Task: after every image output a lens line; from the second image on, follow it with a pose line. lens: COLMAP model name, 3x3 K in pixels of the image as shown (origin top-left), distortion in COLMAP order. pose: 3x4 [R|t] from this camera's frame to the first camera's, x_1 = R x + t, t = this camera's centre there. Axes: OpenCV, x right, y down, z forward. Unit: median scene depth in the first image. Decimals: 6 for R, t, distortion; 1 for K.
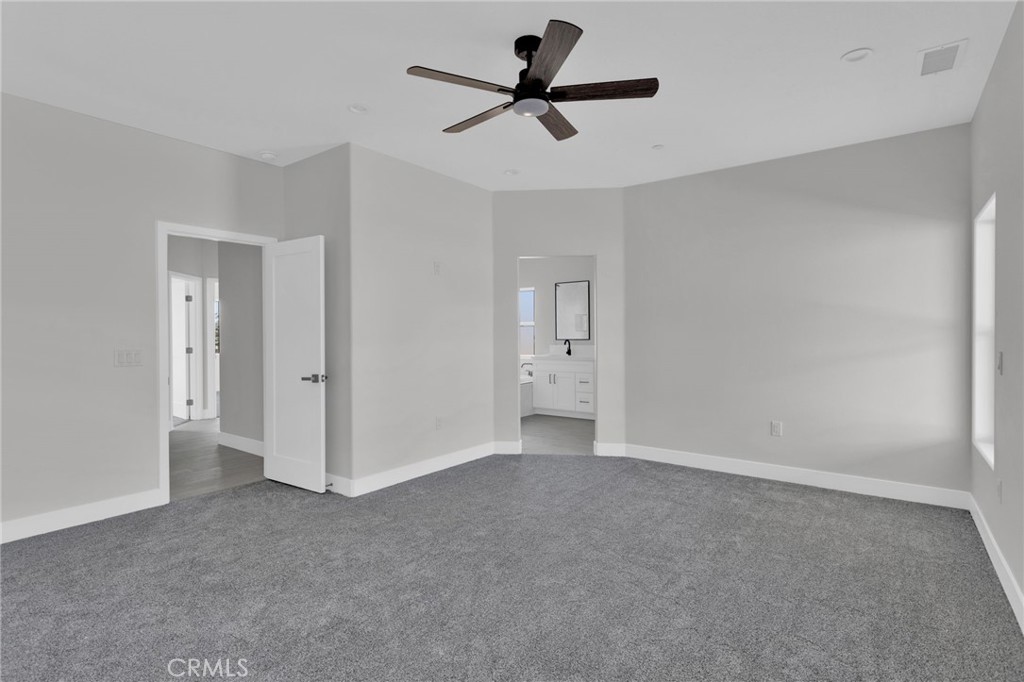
lens RADIAL K [[490.0, 0, 514.6], [0, 490.0, 336.1], [0, 0, 1]] dist [0.000211, 0.000155]
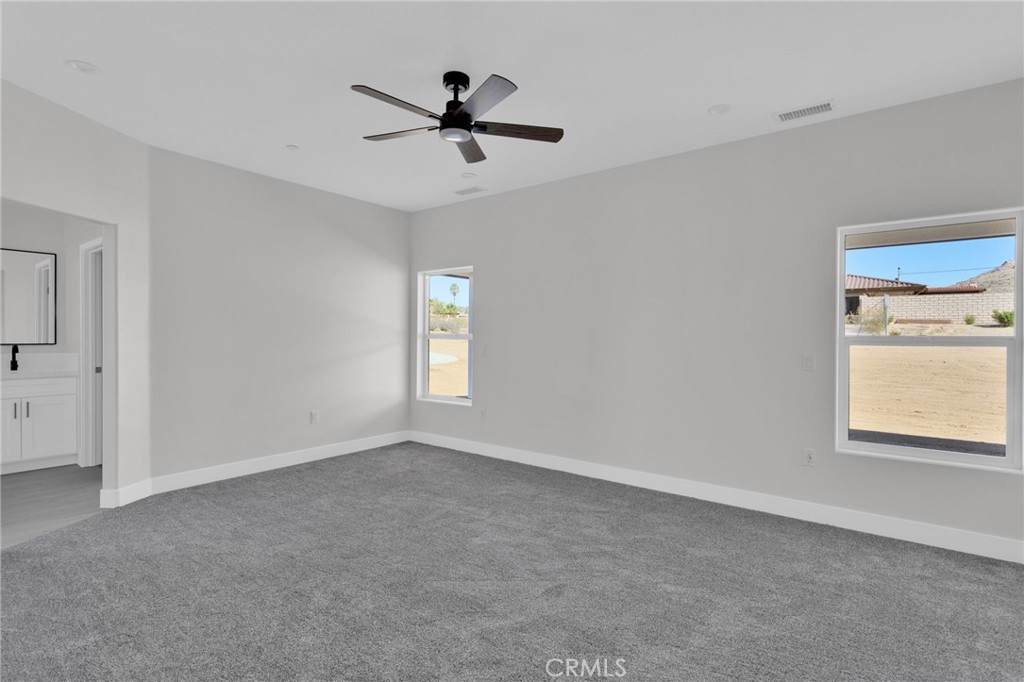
lens RADIAL K [[490.0, 0, 514.6], [0, 490.0, 336.1], [0, 0, 1]] dist [0.000211, 0.000155]
pose [[0.034876, 0.005416, 0.999377, -0.678506], [0.003933, 0.999977, -0.005557, 0.003803], [-0.999384, 0.004124, 0.034854, 0.517921]]
